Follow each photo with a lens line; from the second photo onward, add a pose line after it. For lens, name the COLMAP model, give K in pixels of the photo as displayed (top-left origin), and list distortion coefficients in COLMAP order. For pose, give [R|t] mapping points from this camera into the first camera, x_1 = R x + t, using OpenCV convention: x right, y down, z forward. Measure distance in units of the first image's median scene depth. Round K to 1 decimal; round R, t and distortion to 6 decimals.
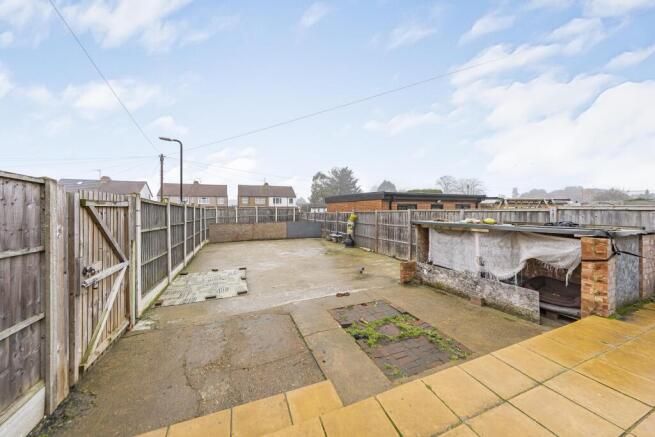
lens RADIAL K [[228.1, 0, 328.1], [0, 228.1, 209.9], [0, 0, 1]] dist [-0.000184, -0.000018]
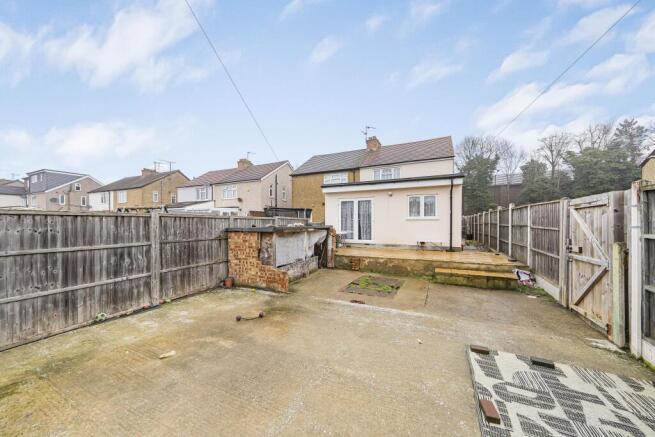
lens RADIAL K [[229.3, 0, 329.3], [0, 229.3, 226.1], [0, 0, 1]] dist [-0.000187, -0.000023]
pose [[-0.663442, 0.001044, 0.748227, -0.553477], [0.001496, 0.999999, -0.000069, 0.049927], [-0.748226, 0.001073, -0.663443, 1.656853]]
